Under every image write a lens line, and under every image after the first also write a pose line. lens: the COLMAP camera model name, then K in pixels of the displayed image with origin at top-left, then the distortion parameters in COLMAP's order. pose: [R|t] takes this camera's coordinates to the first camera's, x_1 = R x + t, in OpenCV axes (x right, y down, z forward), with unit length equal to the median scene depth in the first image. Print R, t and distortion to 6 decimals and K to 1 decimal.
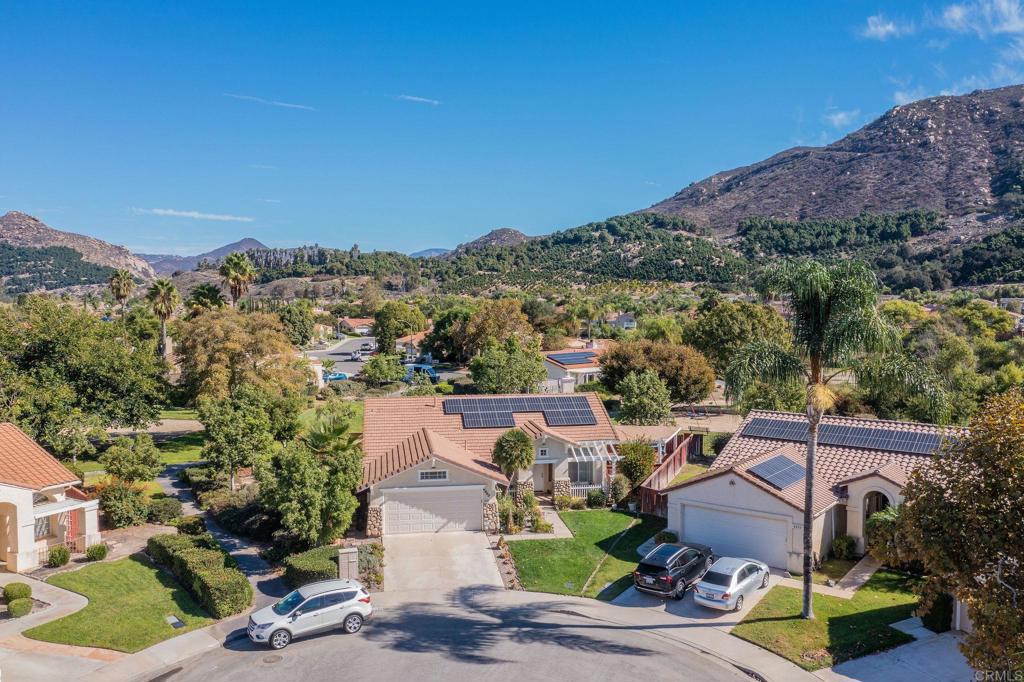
lens RADIAL K [[821.2, 0, 510.7], [0, 821.2, 343.1], [0, 0, 1]] dist [-0.006703, 0.009220]
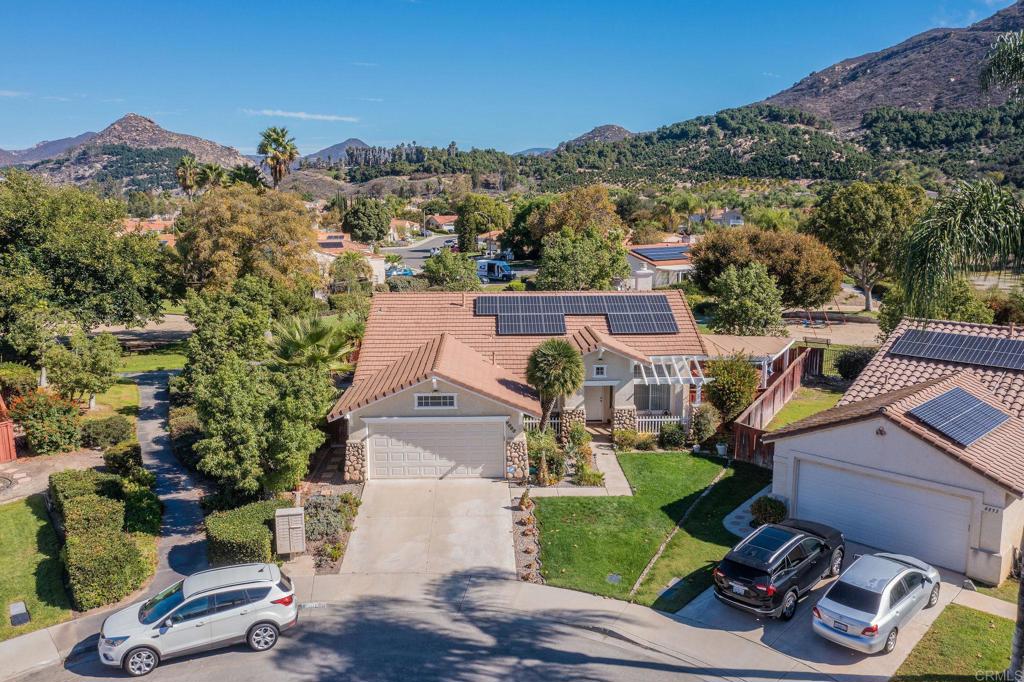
lens RADIAL K [[821.2, 0, 505.1], [0, 821.2, 344.1], [0, 0, 1]] dist [-0.006703, 0.009220]
pose [[0.991592, 0.022237, -0.127480, 0.034328], [-0.006786, 0.992705, 0.120379, 0.015940], [0.129226, -0.118502, 0.984509, 0.193418]]
